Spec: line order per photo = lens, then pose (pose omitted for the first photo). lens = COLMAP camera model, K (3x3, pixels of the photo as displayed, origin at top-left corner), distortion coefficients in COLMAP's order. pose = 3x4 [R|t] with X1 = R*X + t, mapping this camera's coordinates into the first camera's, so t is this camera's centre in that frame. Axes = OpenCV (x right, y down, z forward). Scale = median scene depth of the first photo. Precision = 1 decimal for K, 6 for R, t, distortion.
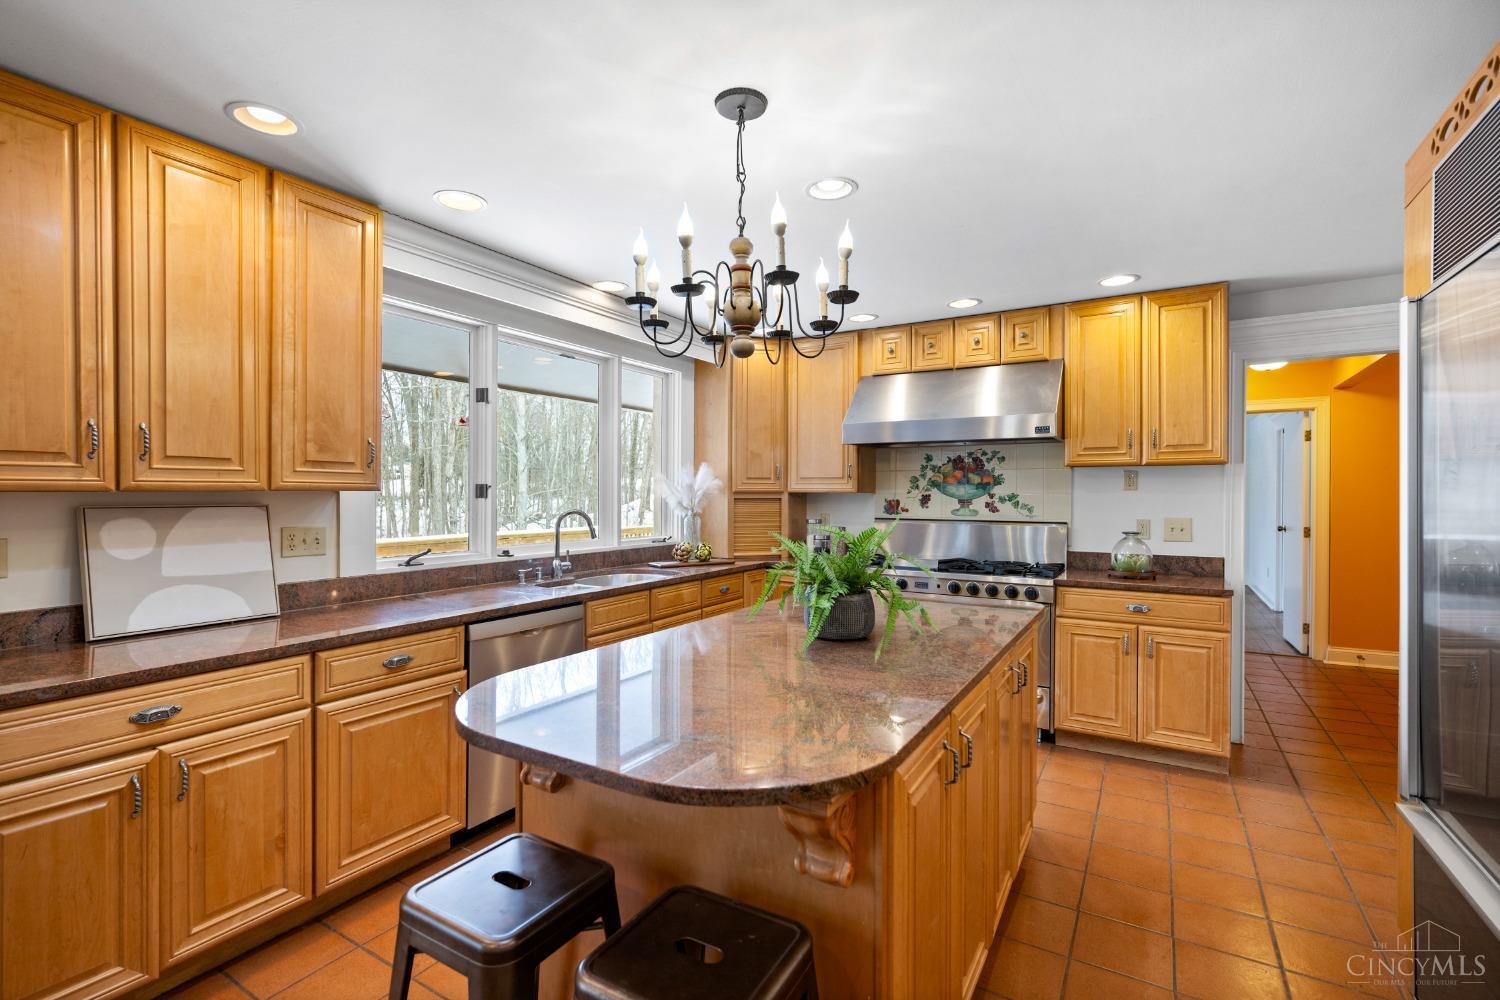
lens RADIAL K [[677.4, 0, 745.1], [0, 677.4, 496.1], [0, 0, 1]] dist [0.003633, -0.000713]
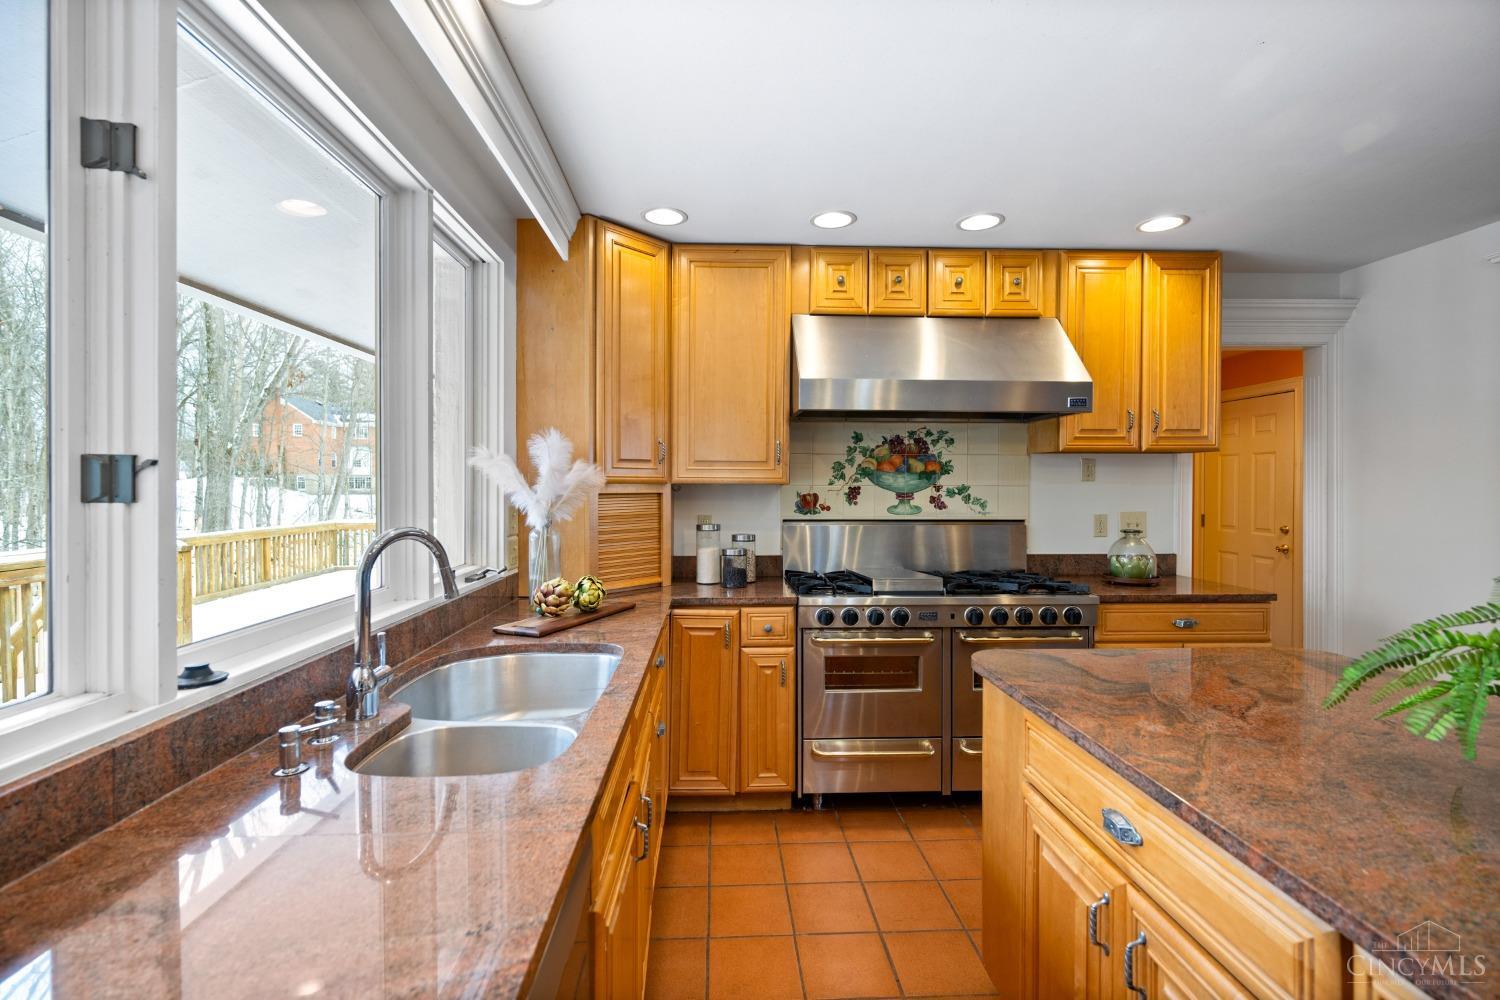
lens RADIAL K [[677.4, 0, 752.7], [0, 677.4, 488.8], [0, 0, 1]] dist [0.003633, -0.000713]
pose [[0.831224, -0.004007, 0.555924, -0.247149], [0.002518, 0.999991, 0.003441, -0.002767], [-0.555933, -0.001461, 0.831226, 0.466518]]
